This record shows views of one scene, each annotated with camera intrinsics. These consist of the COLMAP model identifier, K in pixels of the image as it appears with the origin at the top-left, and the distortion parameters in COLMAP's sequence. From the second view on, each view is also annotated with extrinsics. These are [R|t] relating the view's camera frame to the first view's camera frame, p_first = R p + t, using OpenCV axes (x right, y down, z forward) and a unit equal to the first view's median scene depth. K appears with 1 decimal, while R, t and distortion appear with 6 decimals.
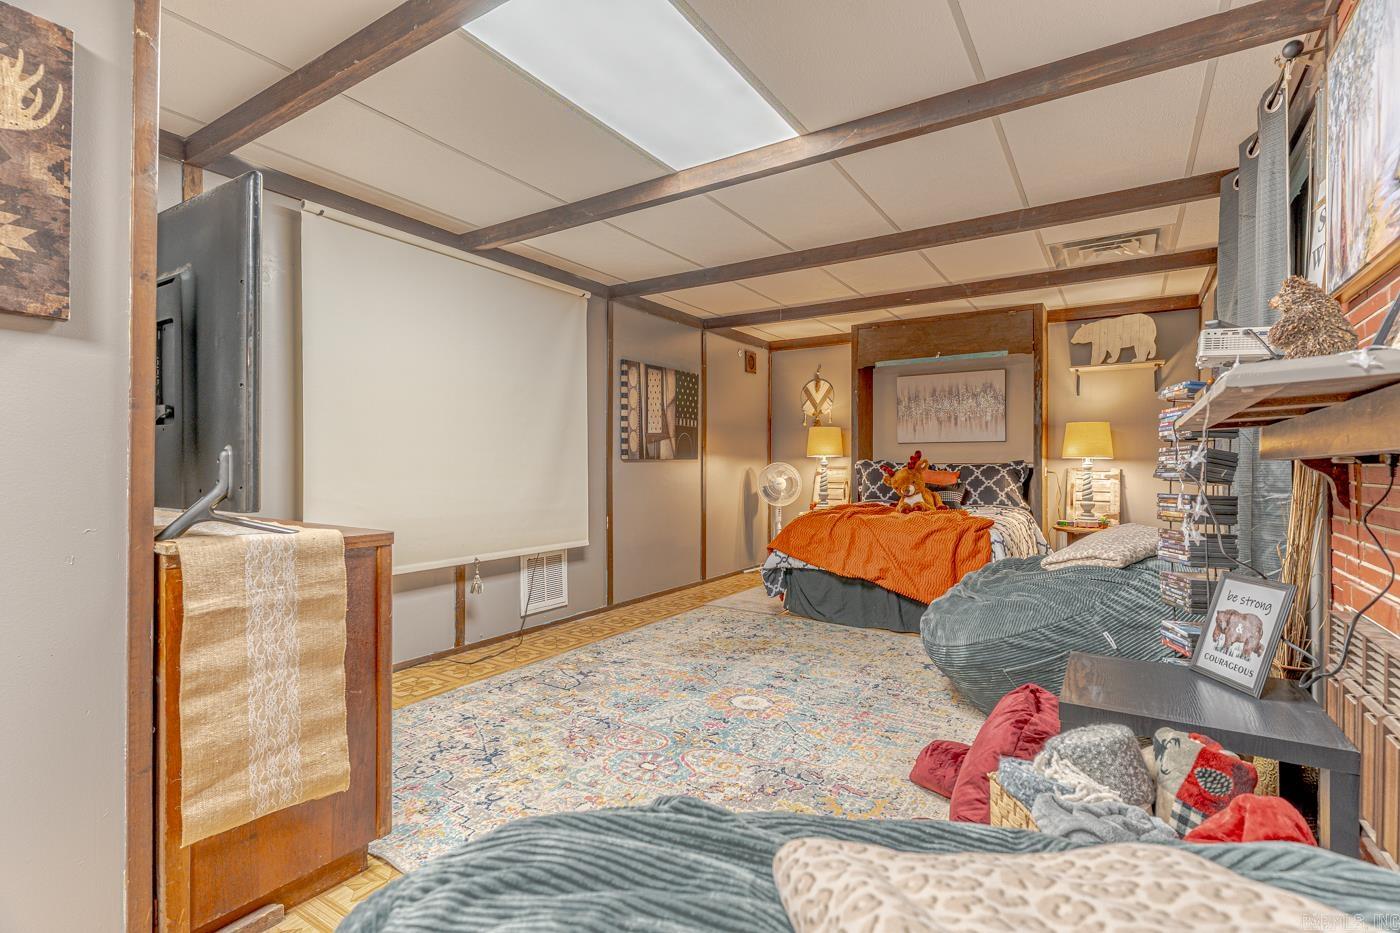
lens RADIAL K [[659.4, 0, 694.7], [0, 659.4, 468.0], [0, 0, 1]] dist [0.000999, -0.000500]
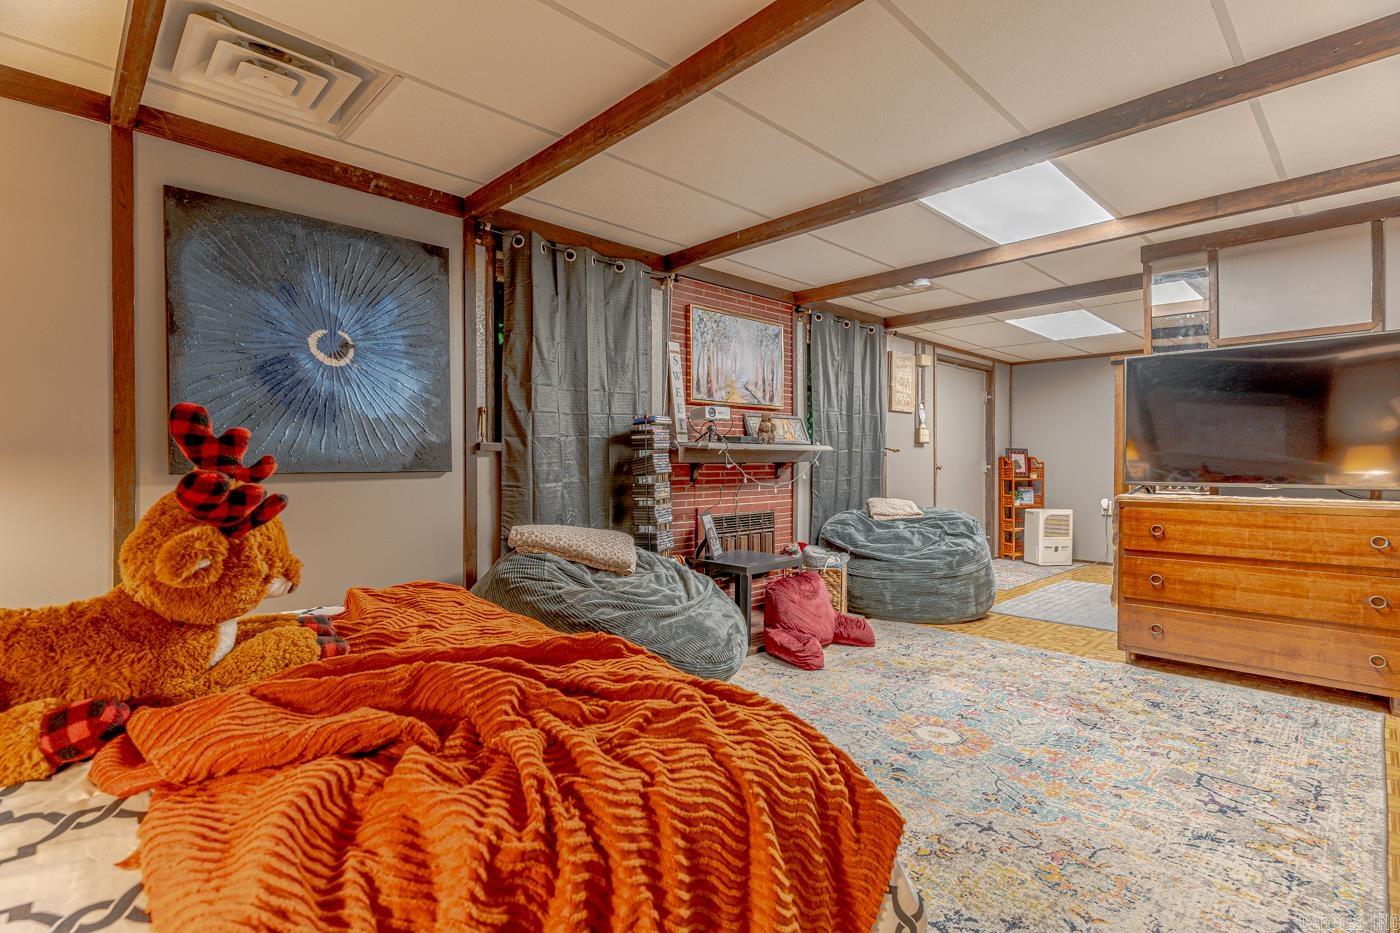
lens RADIAL K [[659.4, 0, 694.7], [0, 659.4, 468.0], [0, 0, 1]] dist [0.000999, -0.000500]
pose [[-0.973083, -0.006624, 0.230361, 0.202608], [-0.003723, 0.999908, 0.013029, -0.014256], [-0.230426, 0.011820, -0.973018, 1.956140]]
